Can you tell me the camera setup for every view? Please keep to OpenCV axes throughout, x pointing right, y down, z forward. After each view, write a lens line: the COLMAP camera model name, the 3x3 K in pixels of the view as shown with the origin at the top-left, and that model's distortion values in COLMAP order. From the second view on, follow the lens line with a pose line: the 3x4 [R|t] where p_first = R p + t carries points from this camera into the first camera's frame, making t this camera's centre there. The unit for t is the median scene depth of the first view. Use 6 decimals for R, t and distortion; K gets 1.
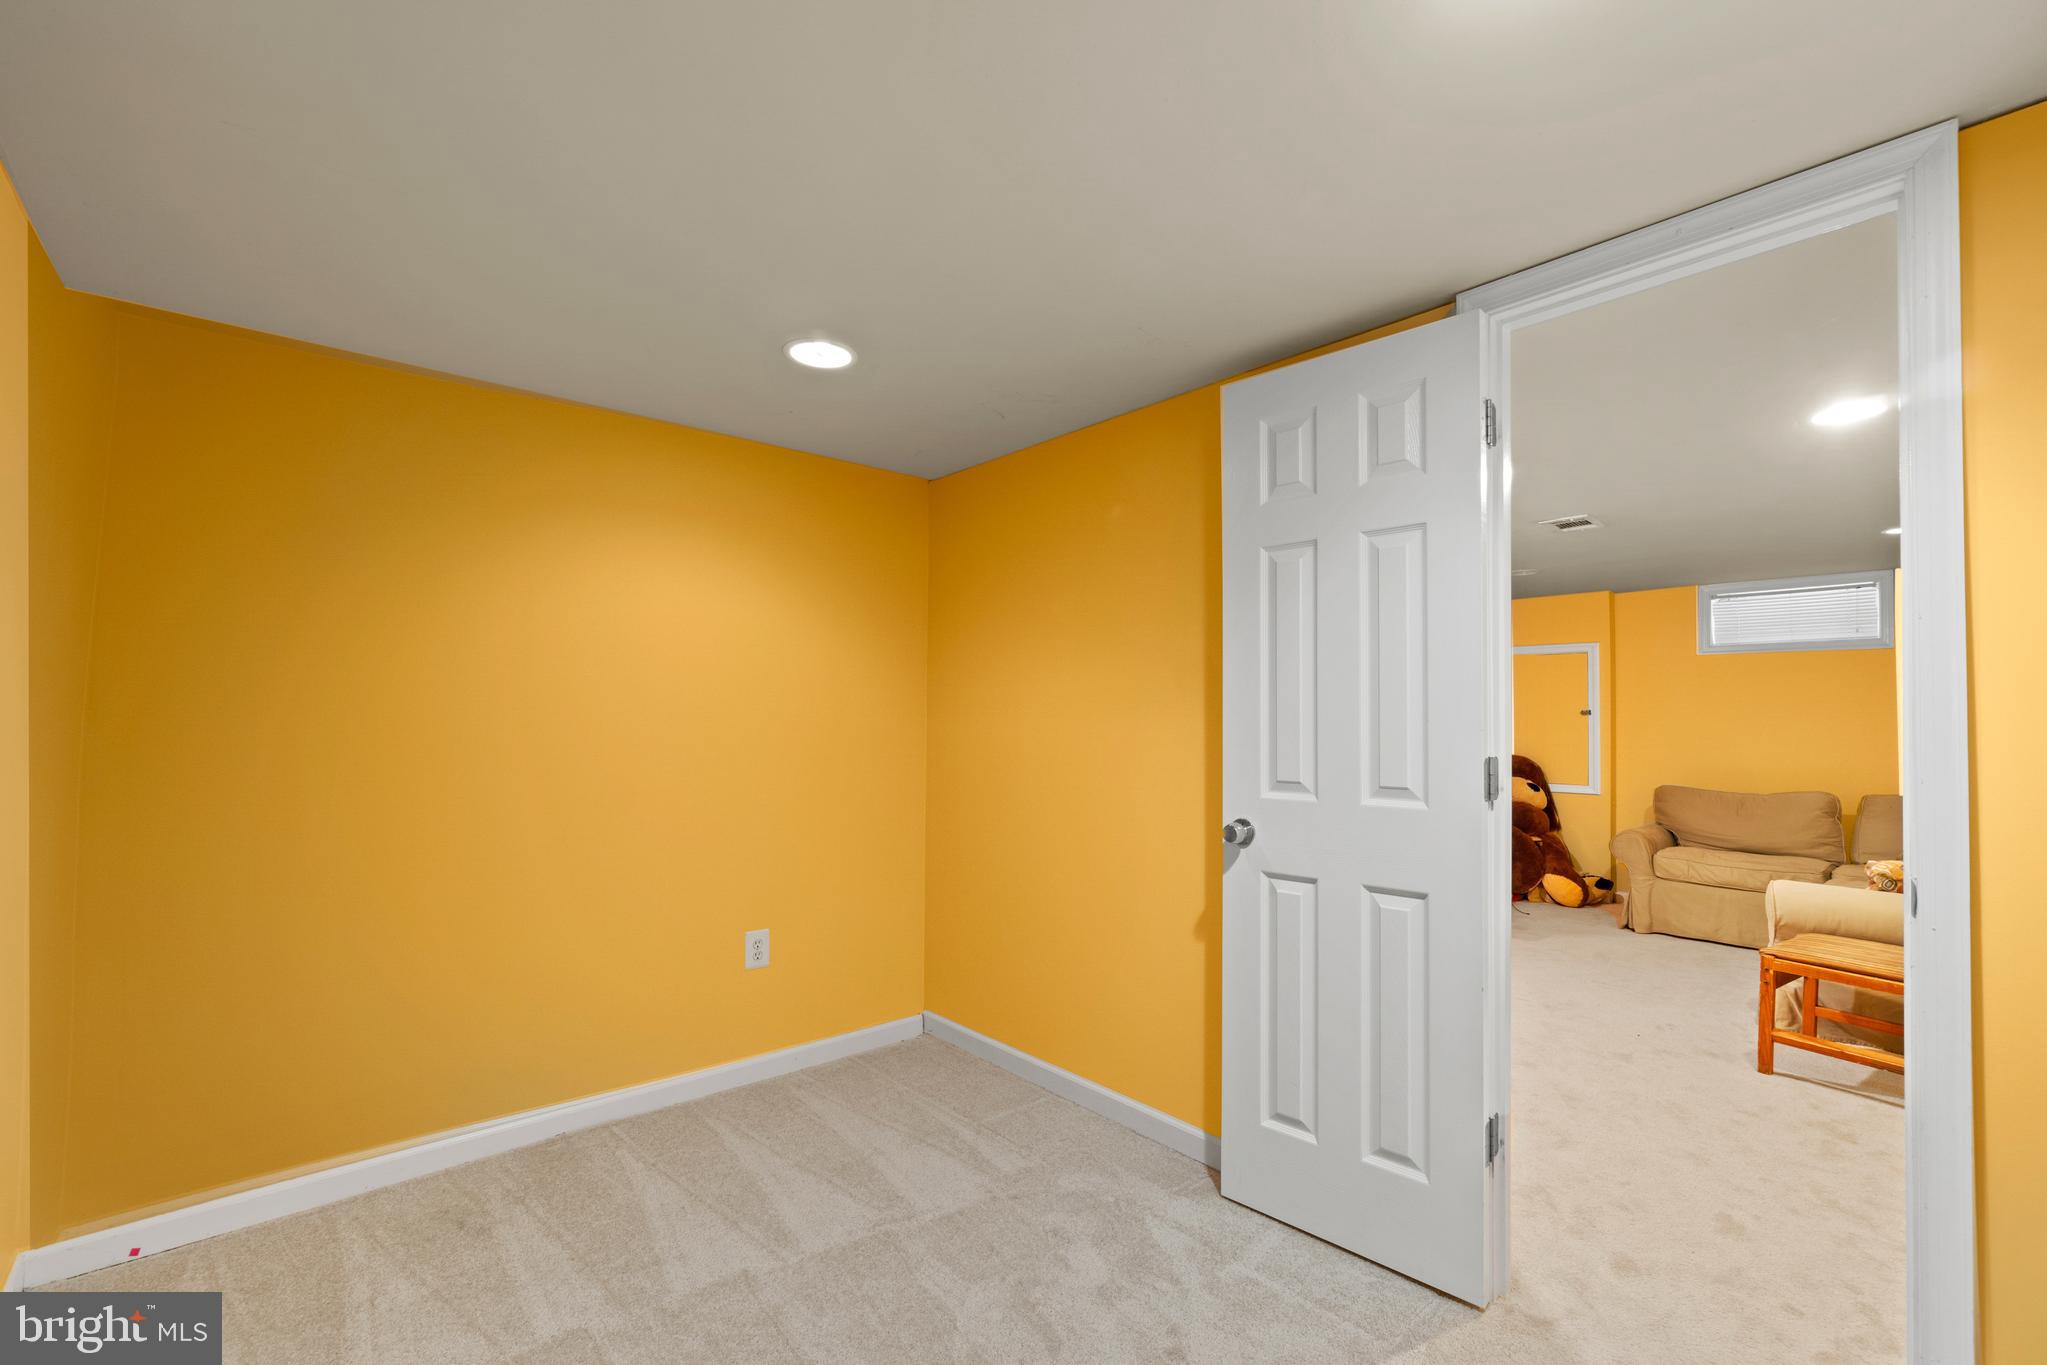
lens RADIAL K [[887.5, 0, 1010.4], [0, 887.5, 708.7], [0, 0, 1]] dist [-0.005524, 0.000074]
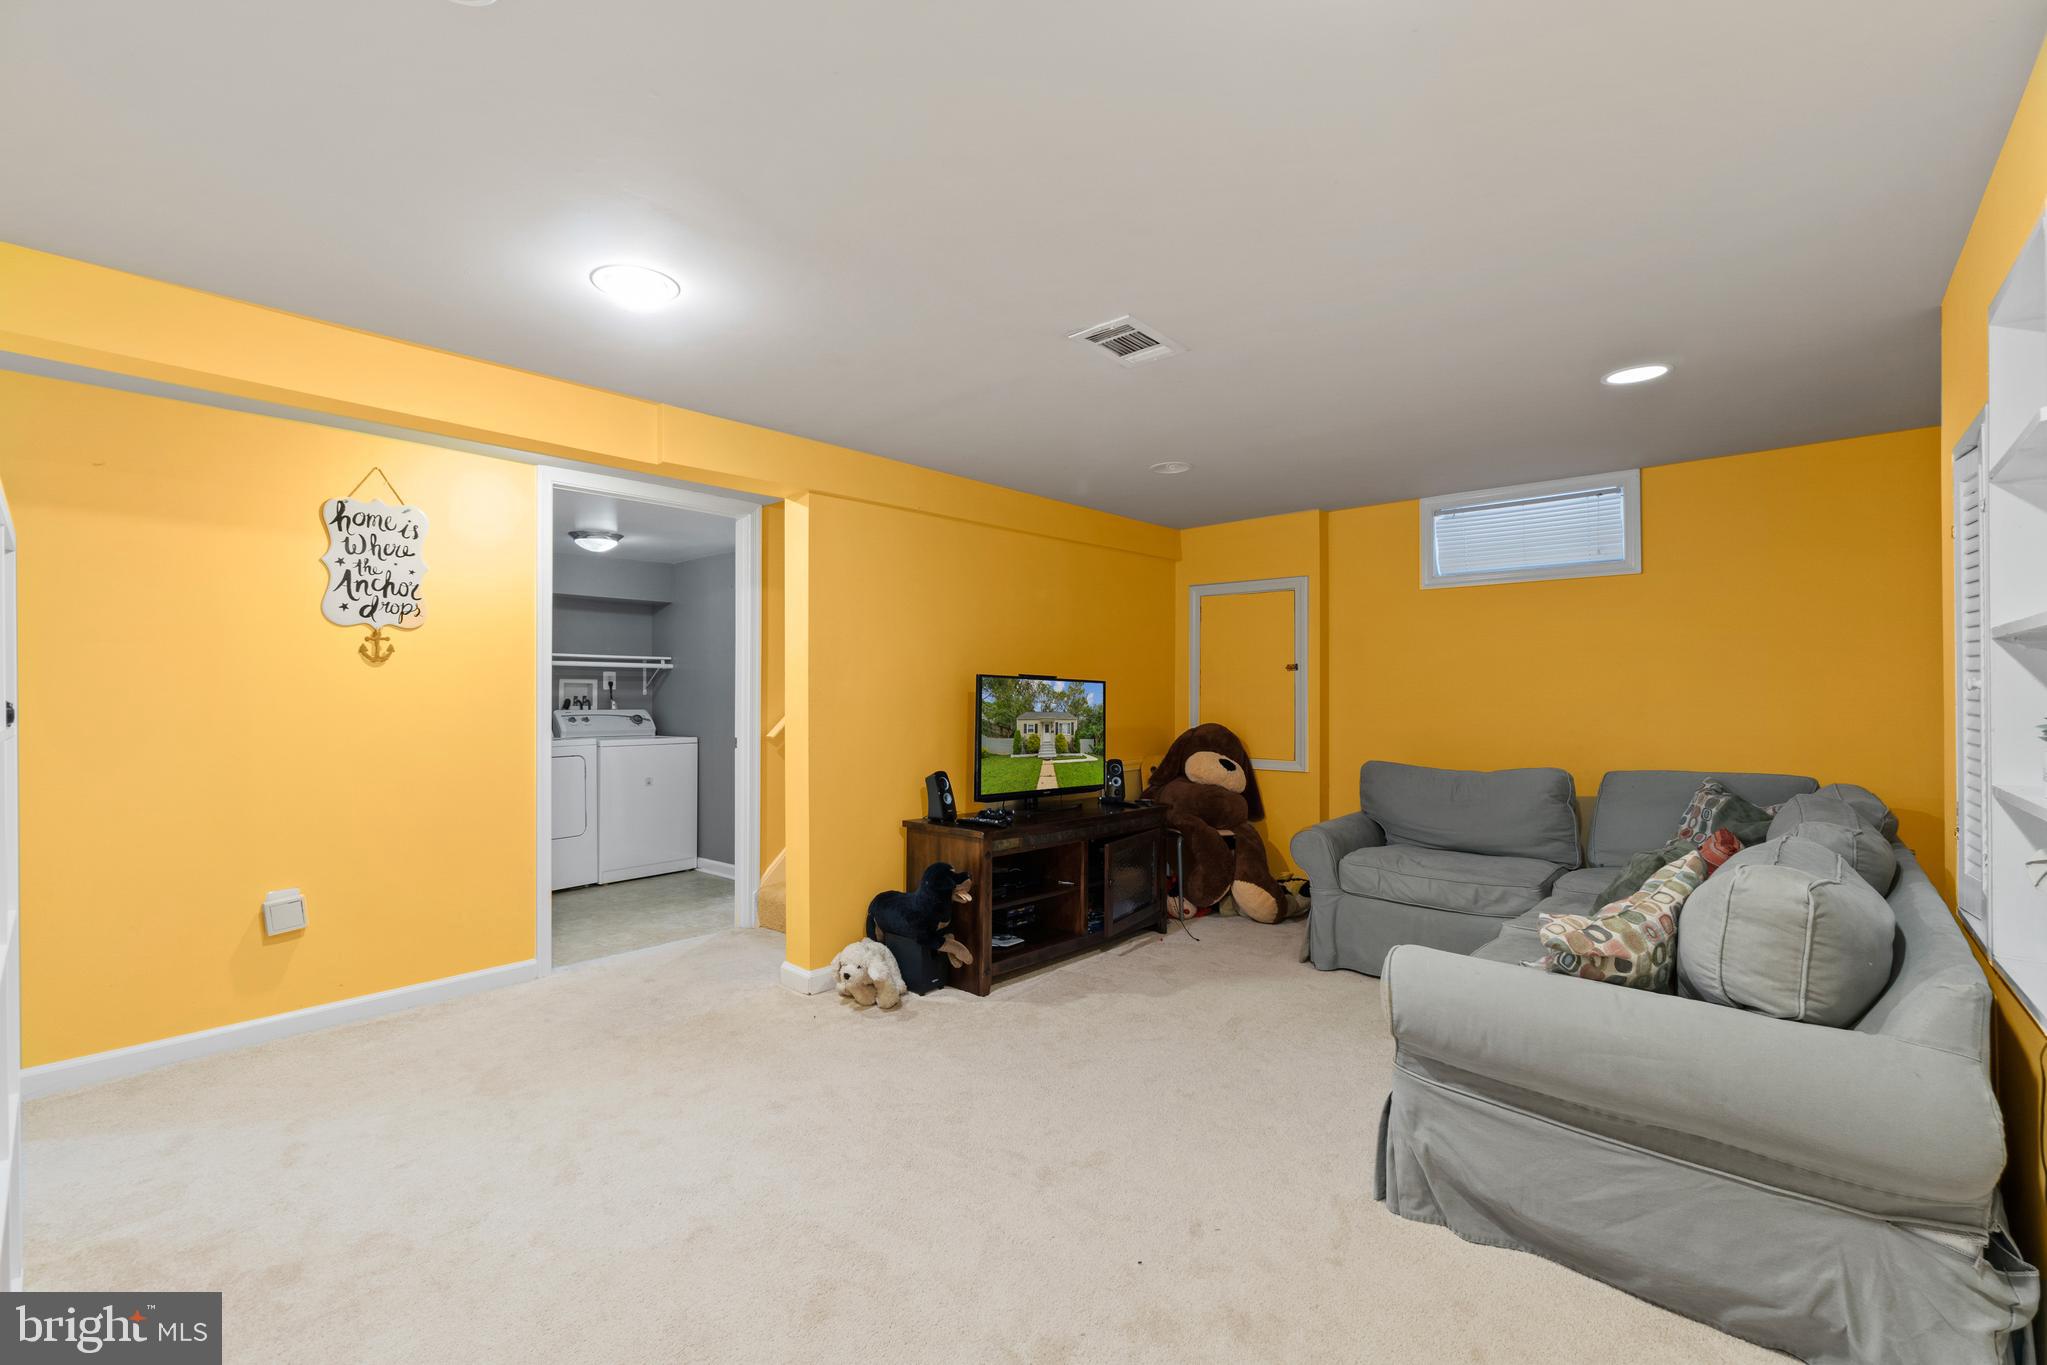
lens RADIAL K [[881.8, 0, 1023.5], [0, 881.8, 682.5], [0, 0, 1]] dist [-0.002730, -0.000106]
pose [[0.991256, -0.009912, 0.131583, 0.349013], [0.009108, 0.999936, 0.006713, 0.012985], [-0.131641, -0.005456, 0.991282, 0.298625]]
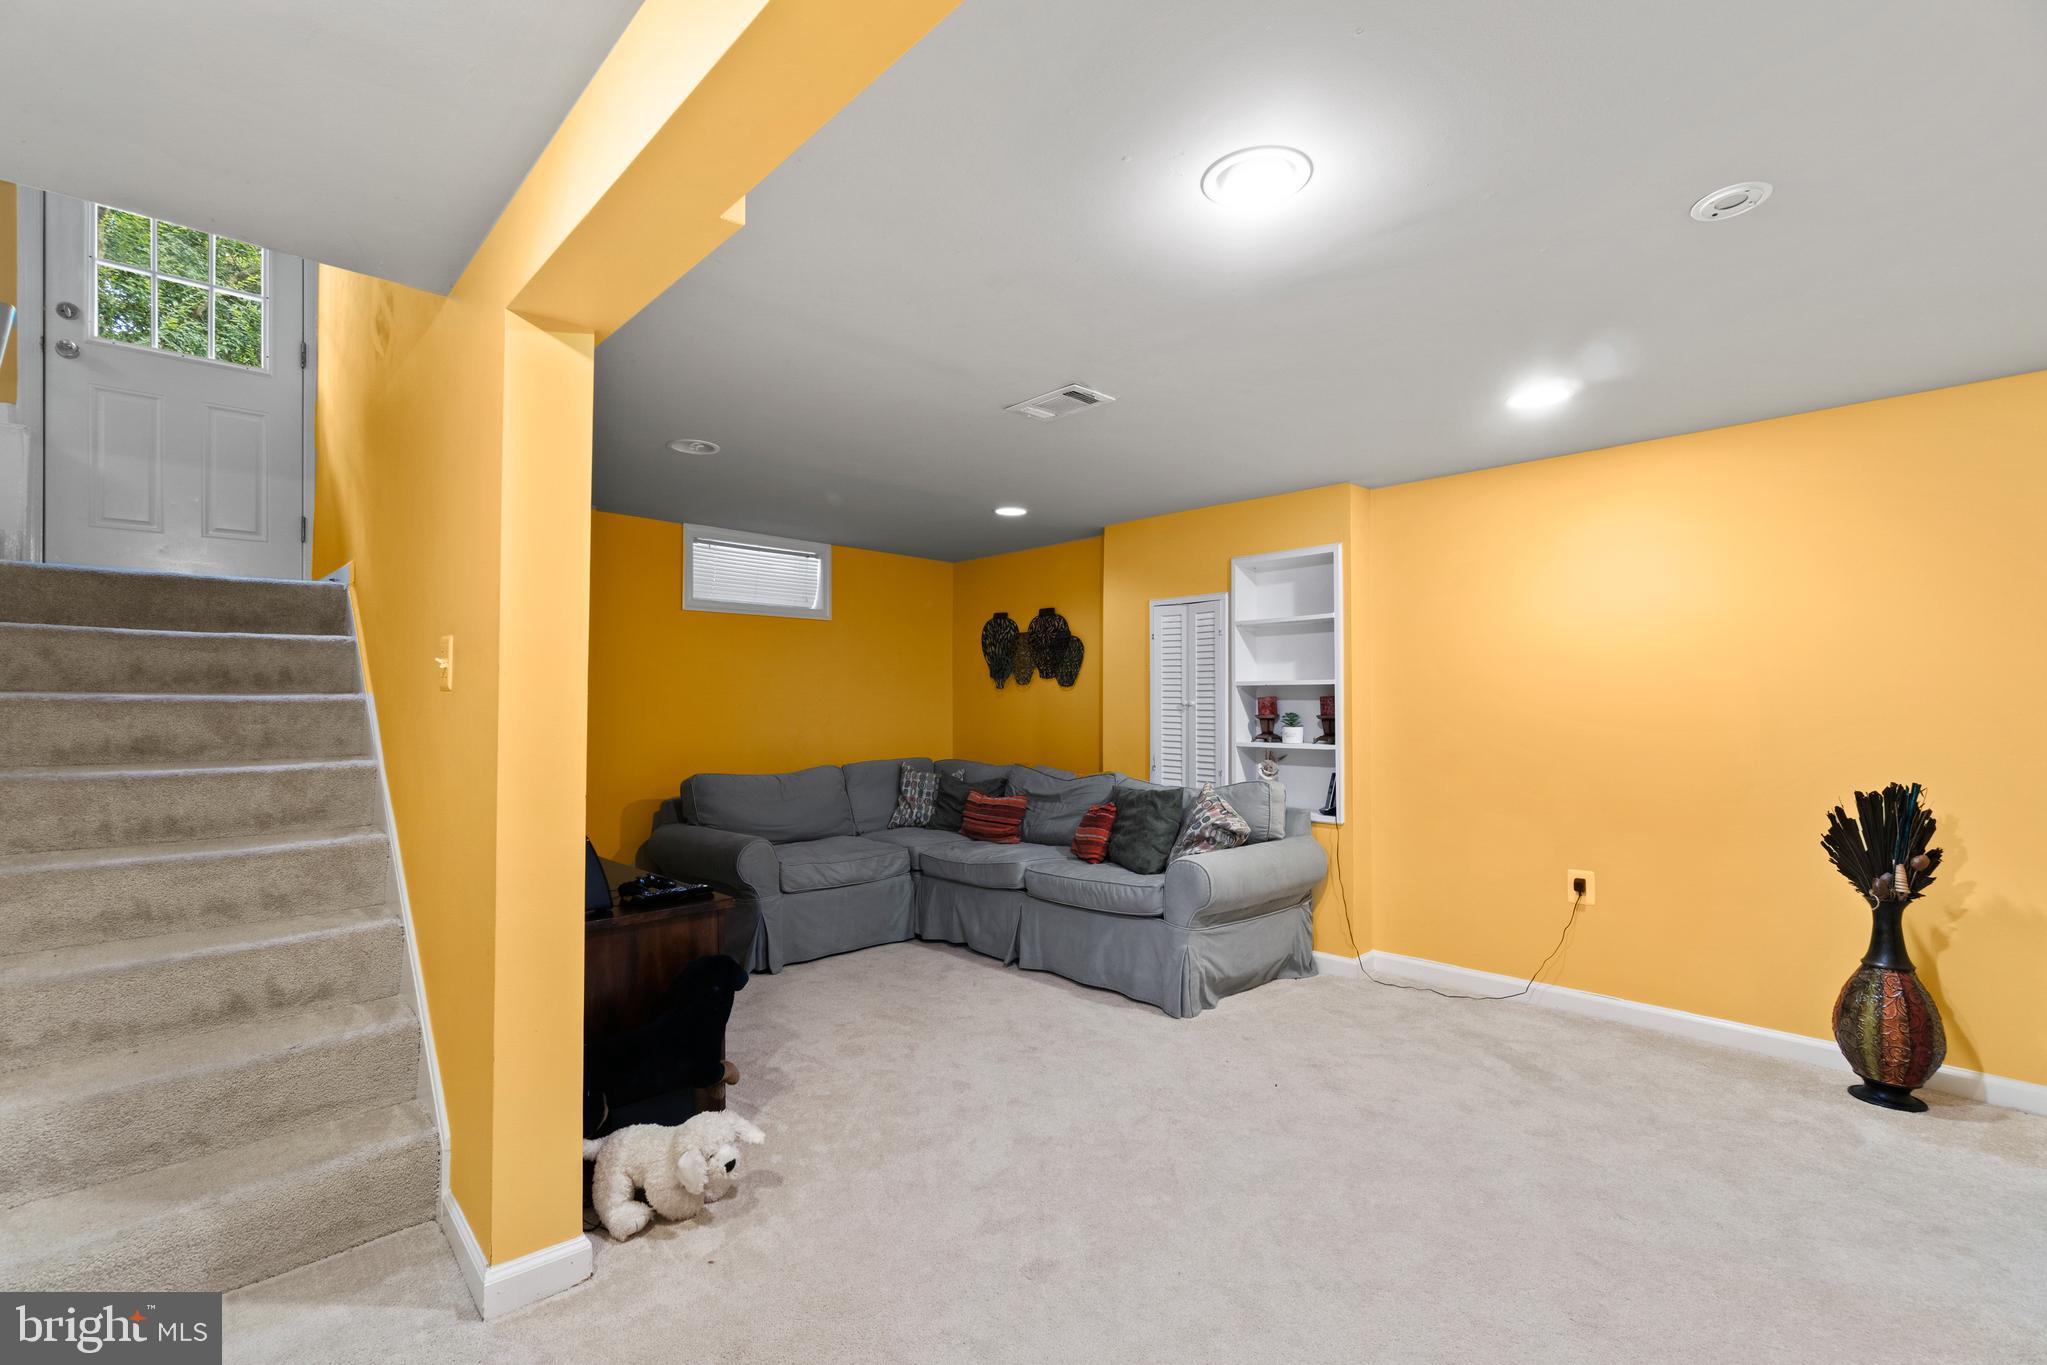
lens RADIAL K [[888.8, 0, 998.4], [0, 888.8, 687.7], [0, 0, 1]] dist [-0.001869, -0.000227]
pose [[-0.034857, 0.009894, 0.999343, -0.044211], [-0.013017, 0.999862, -0.010353, 0.016283], [-0.999308, -0.013369, -0.034723, 0.773828]]
